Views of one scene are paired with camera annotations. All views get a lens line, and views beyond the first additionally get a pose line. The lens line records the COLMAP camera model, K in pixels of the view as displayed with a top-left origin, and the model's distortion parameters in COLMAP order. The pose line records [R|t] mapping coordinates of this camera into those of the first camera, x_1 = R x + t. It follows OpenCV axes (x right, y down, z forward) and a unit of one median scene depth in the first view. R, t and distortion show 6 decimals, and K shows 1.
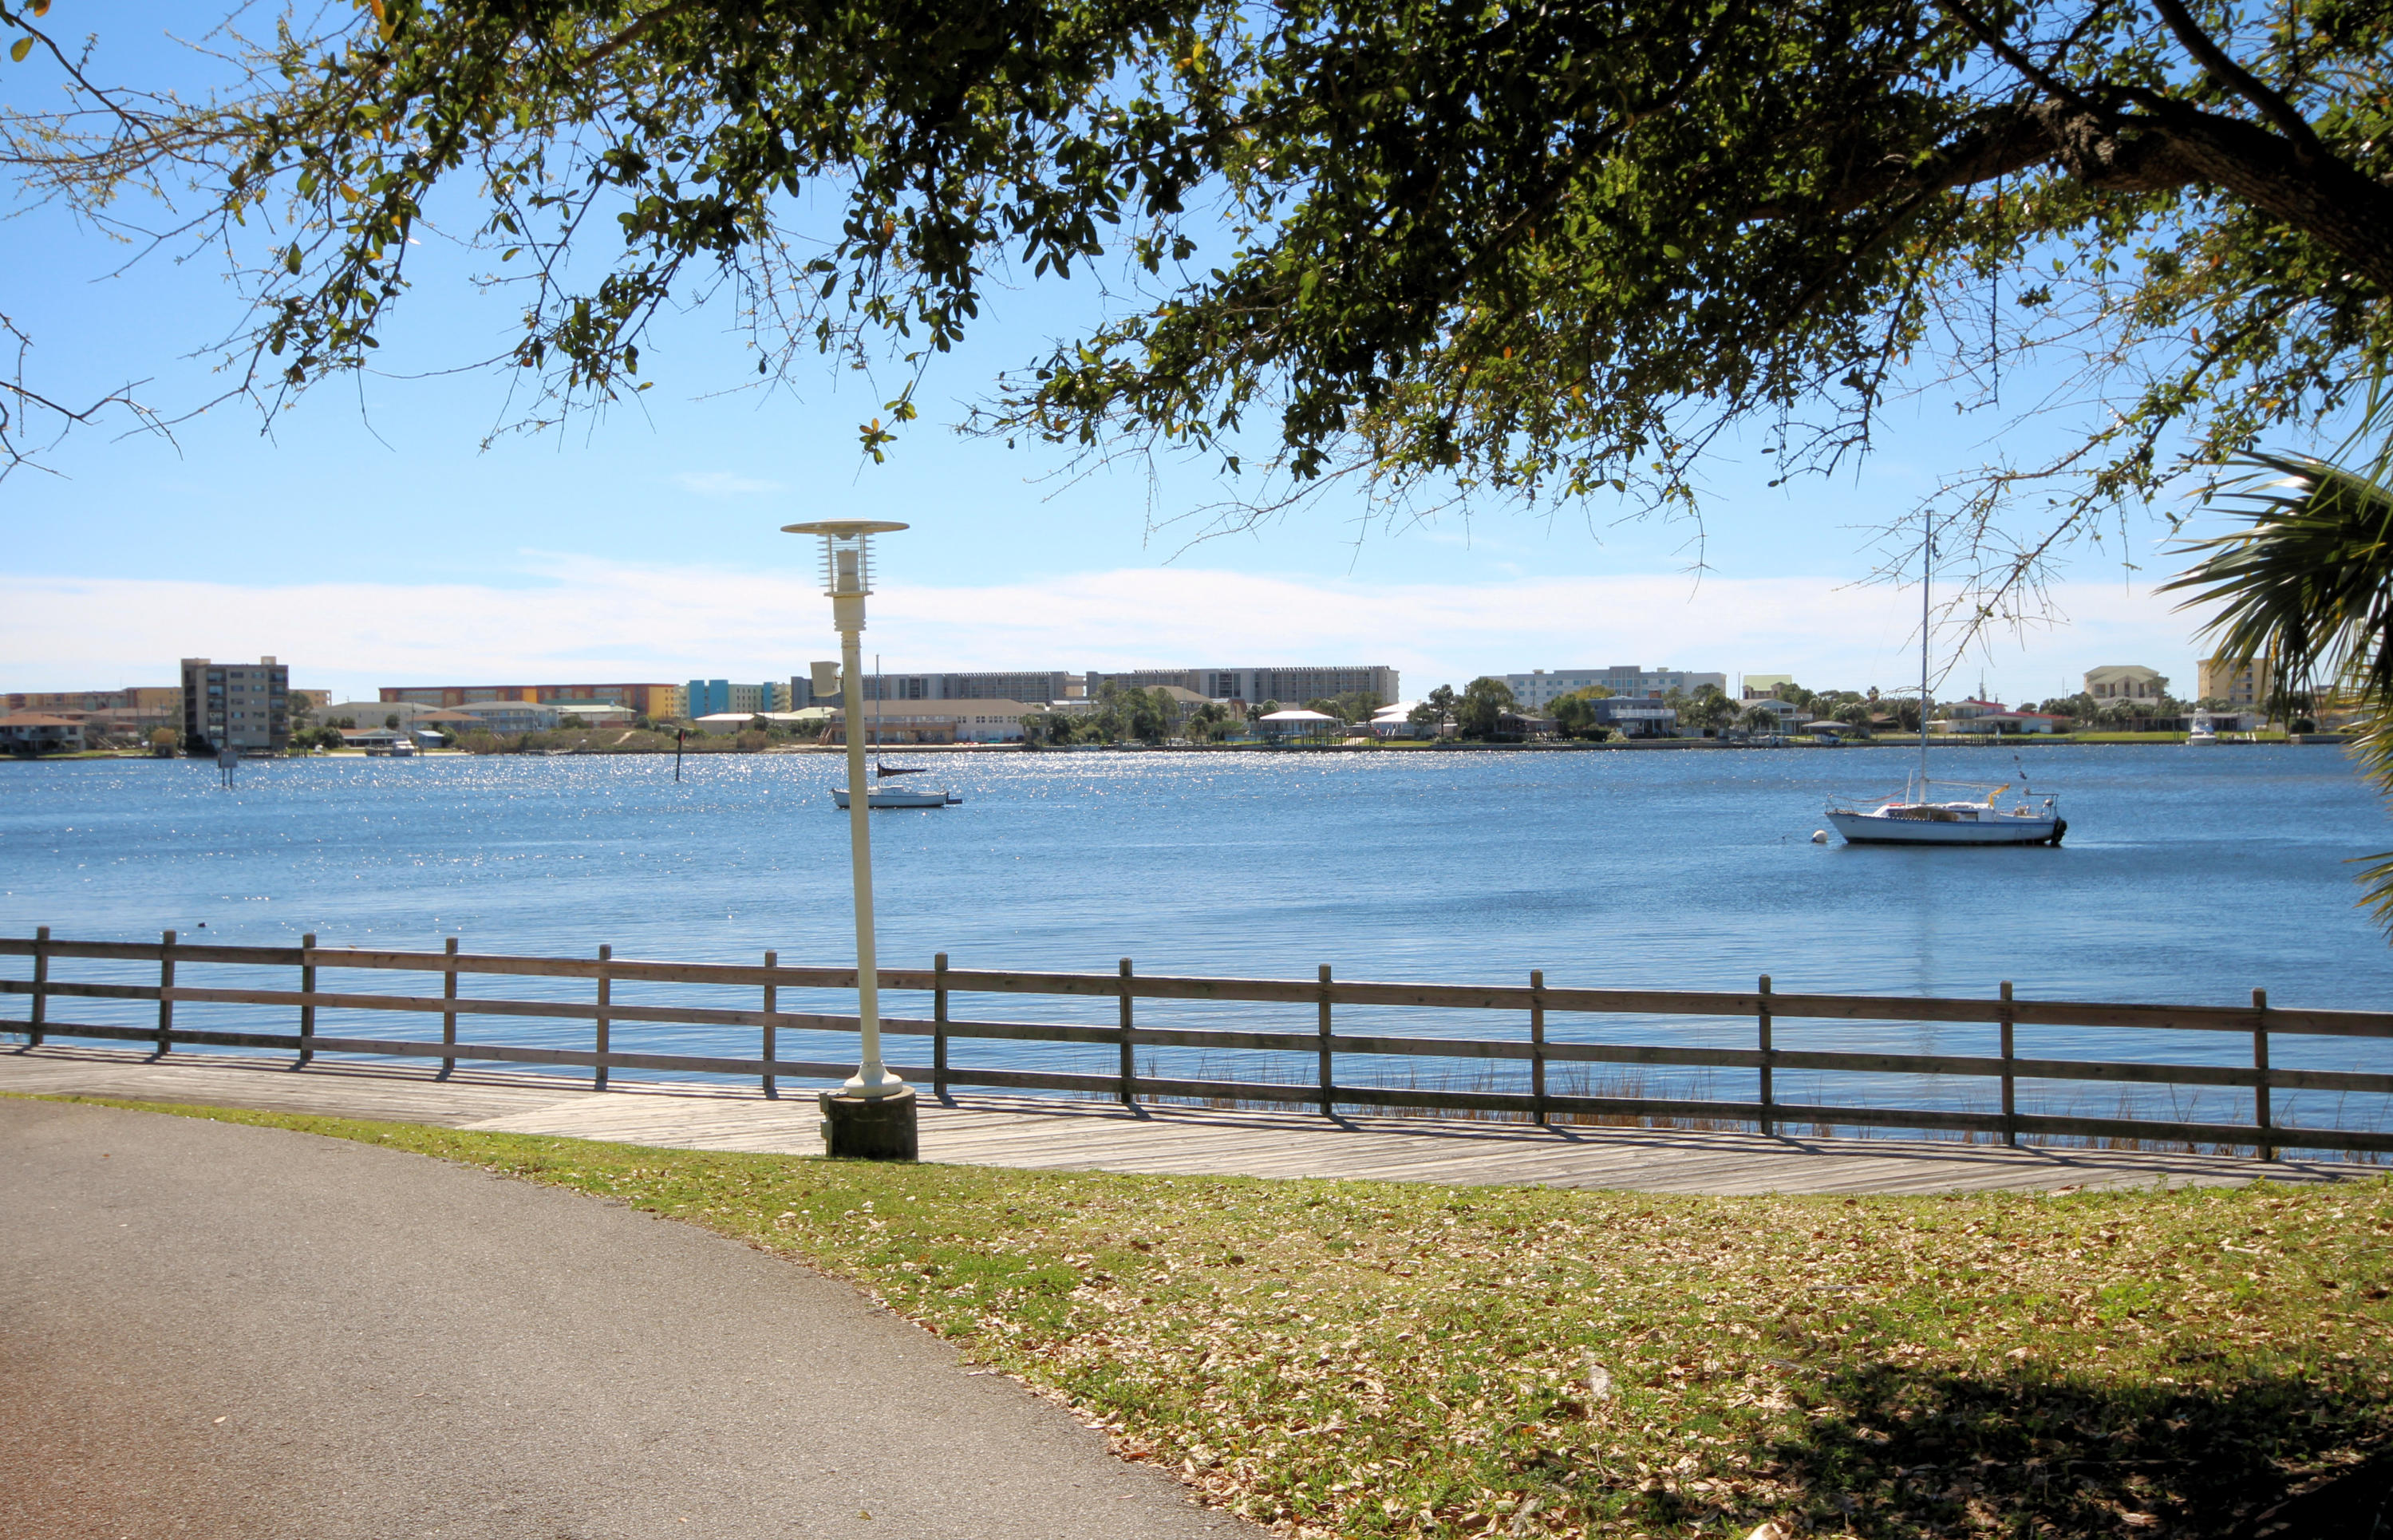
lens RADIAL K [[2117.9, 0, 1207.7], [0, 2117.9, 762.2], [0, 0, 1]] dist [0.015822, 0.015176]
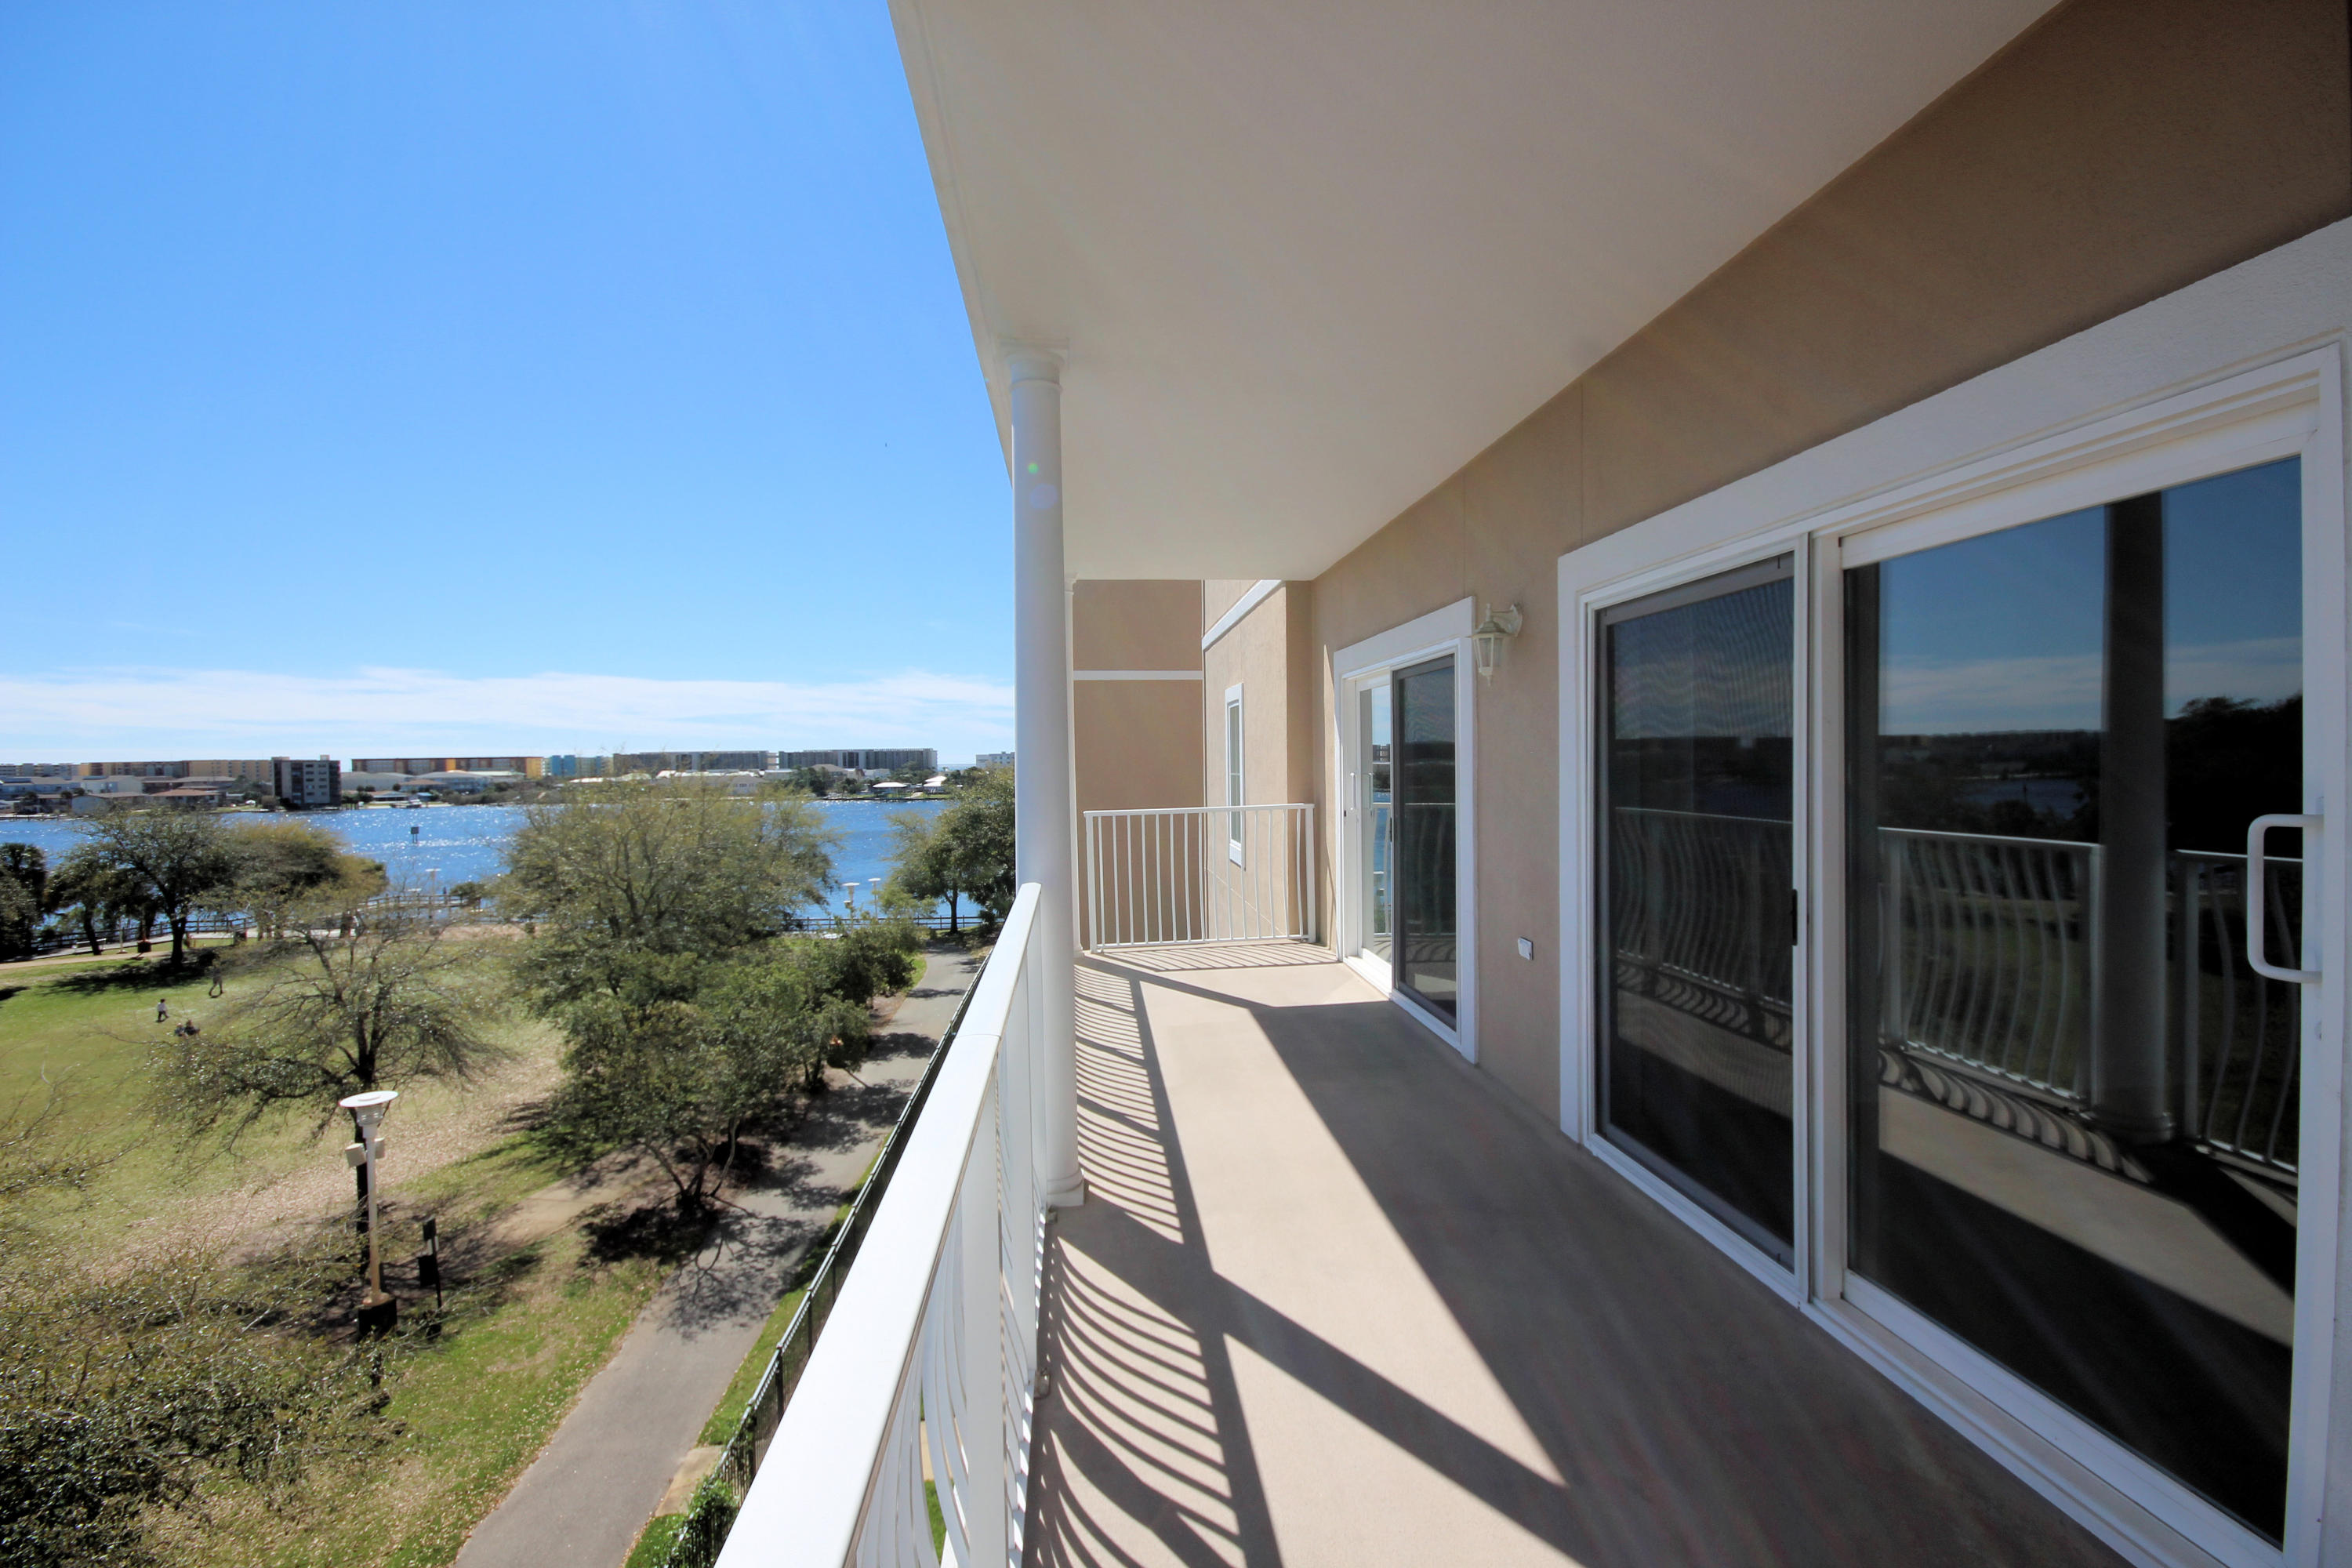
lens RADIAL K [[1088.5, 0, 1186.5], [0, 1088.5, 786.3], [0, 0, 1]] dist [0.018203, -0.013916]
pose [[0.951433, -0.013177, 0.307572, -0.013792], [0.011368, 0.999906, 0.007674, -0.022654], [-0.307645, -0.003805, 0.951494, -0.179835]]
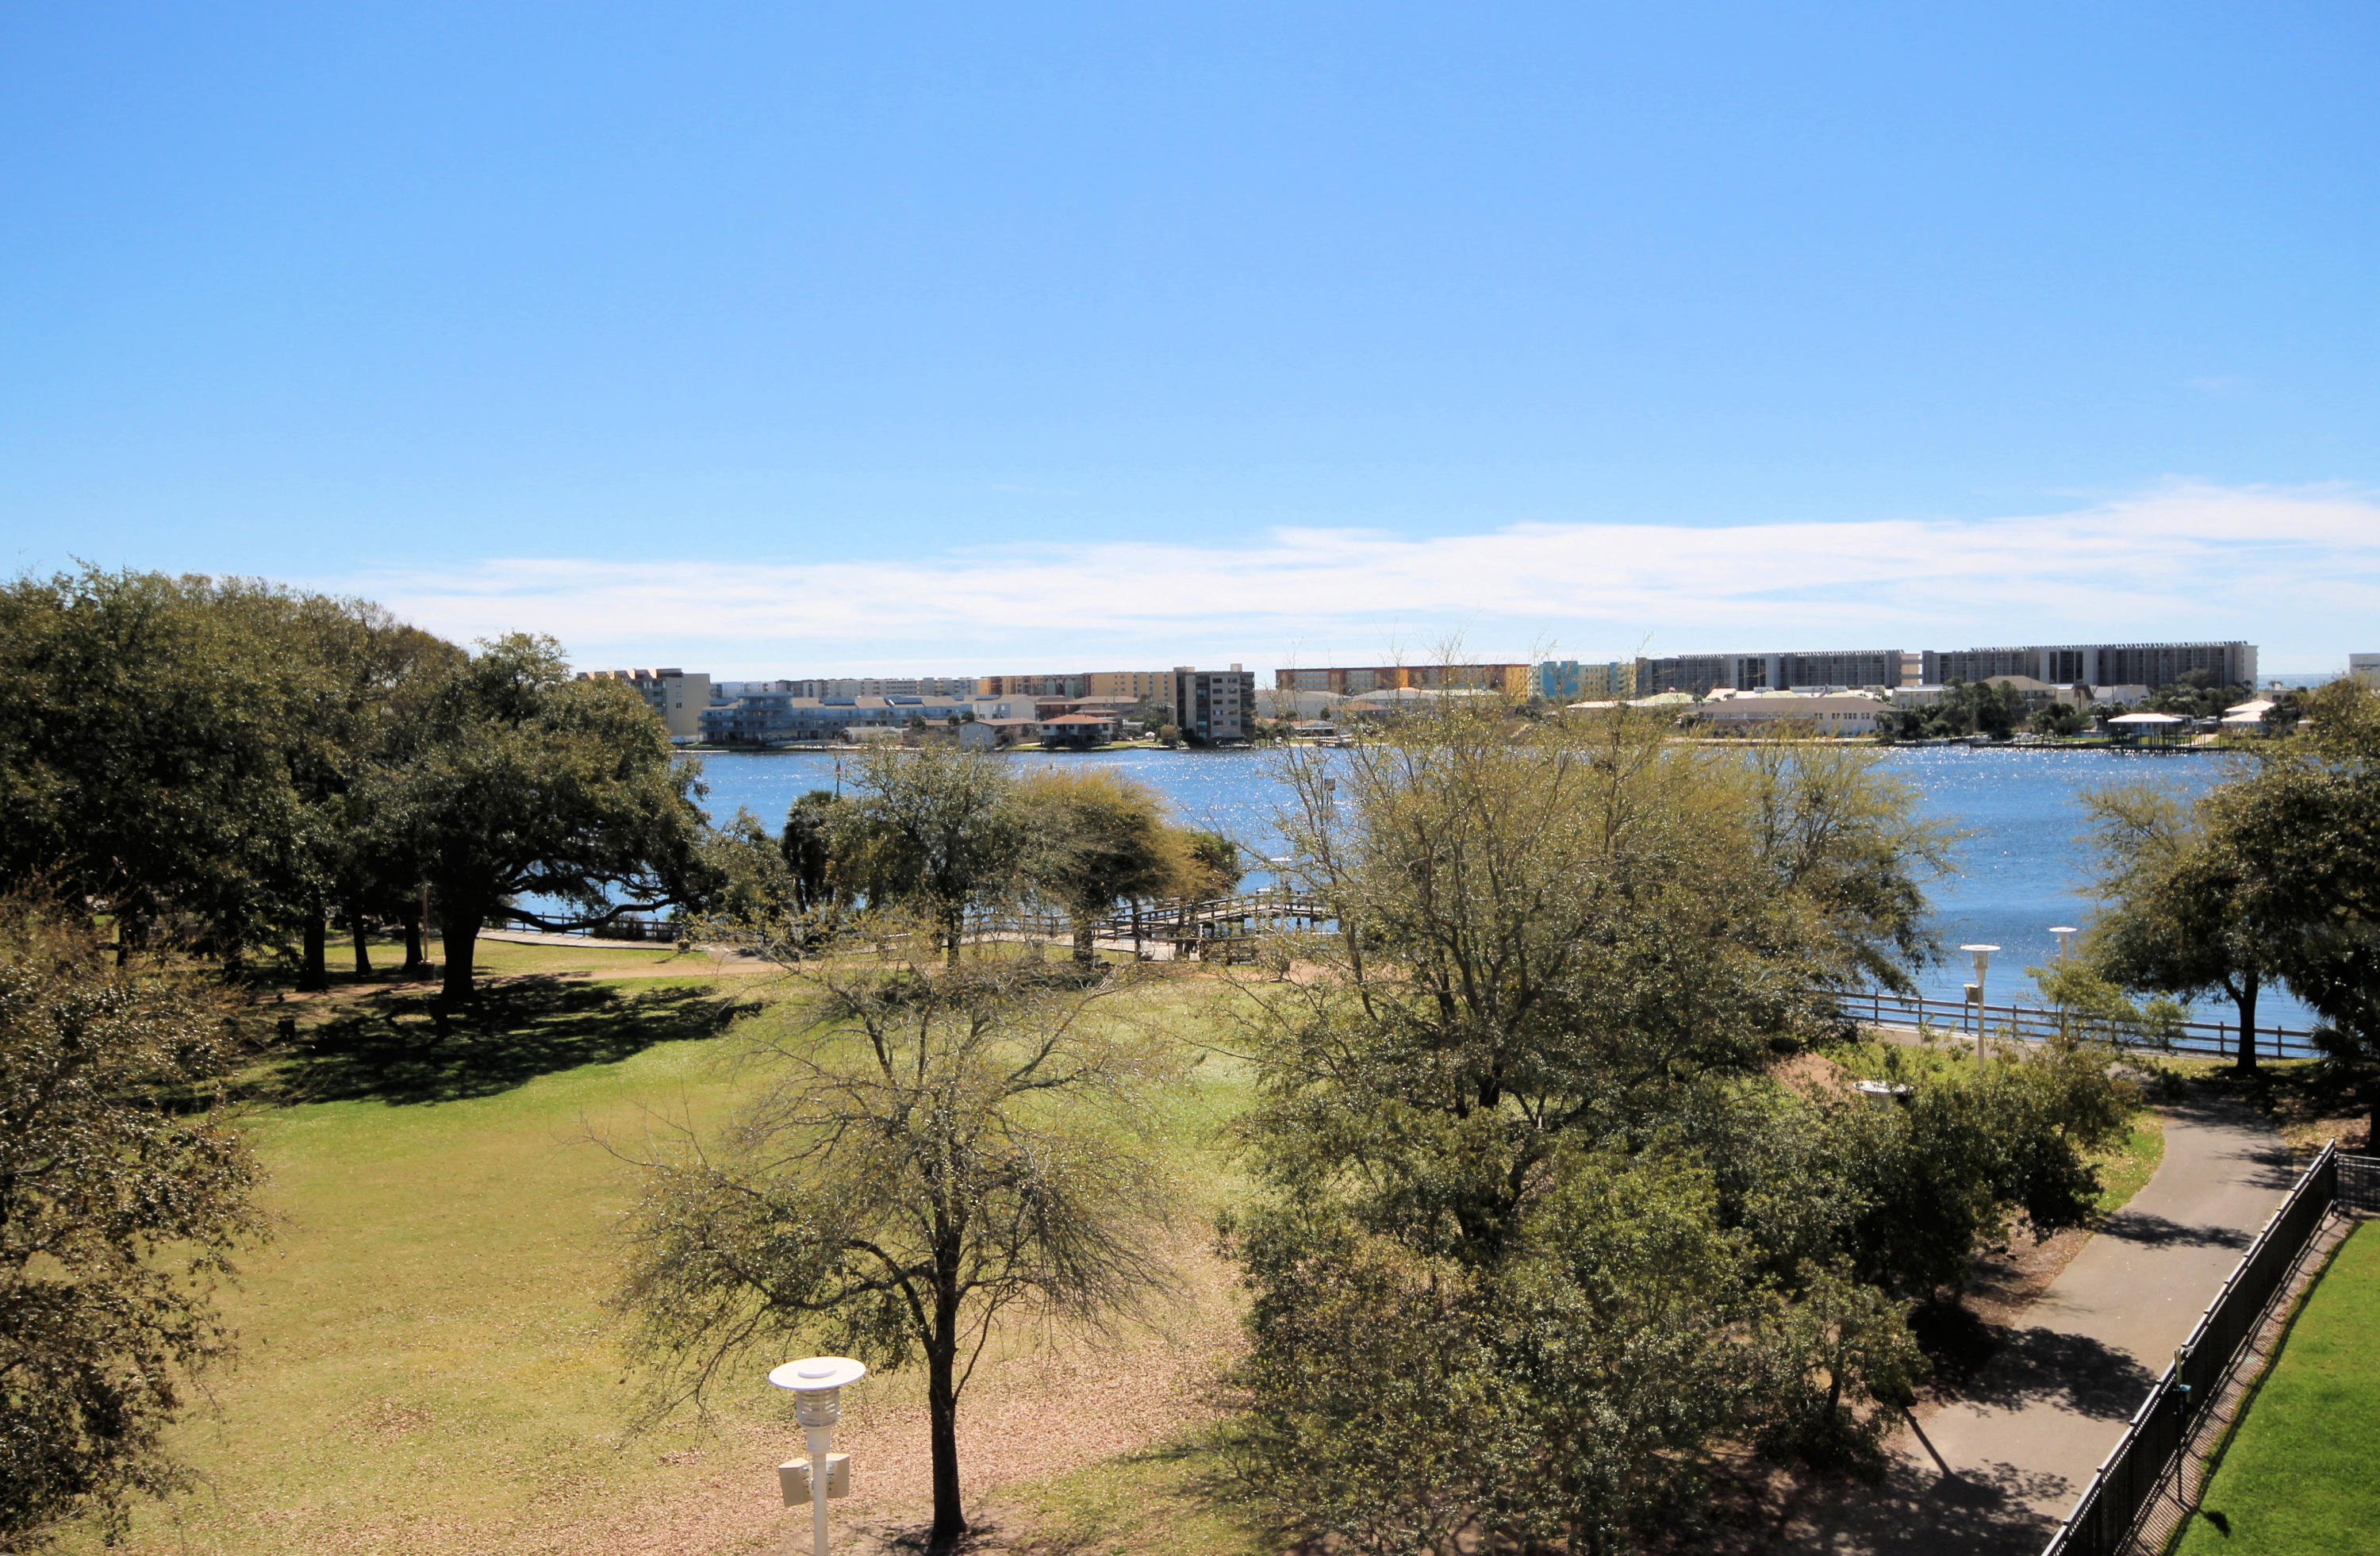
lens RADIAL K [[2102.7, 0, 1204.6], [0, 2102.7, 773.5], [0, 0, 1]] dist [-0.054287, 0.186196]
pose [[0.929500, 0.007199, -0.368751, -0.008781], [0.003630, 0.999583, 0.028662, -0.023019], [0.368803, -0.027980, 0.929086, -0.159373]]
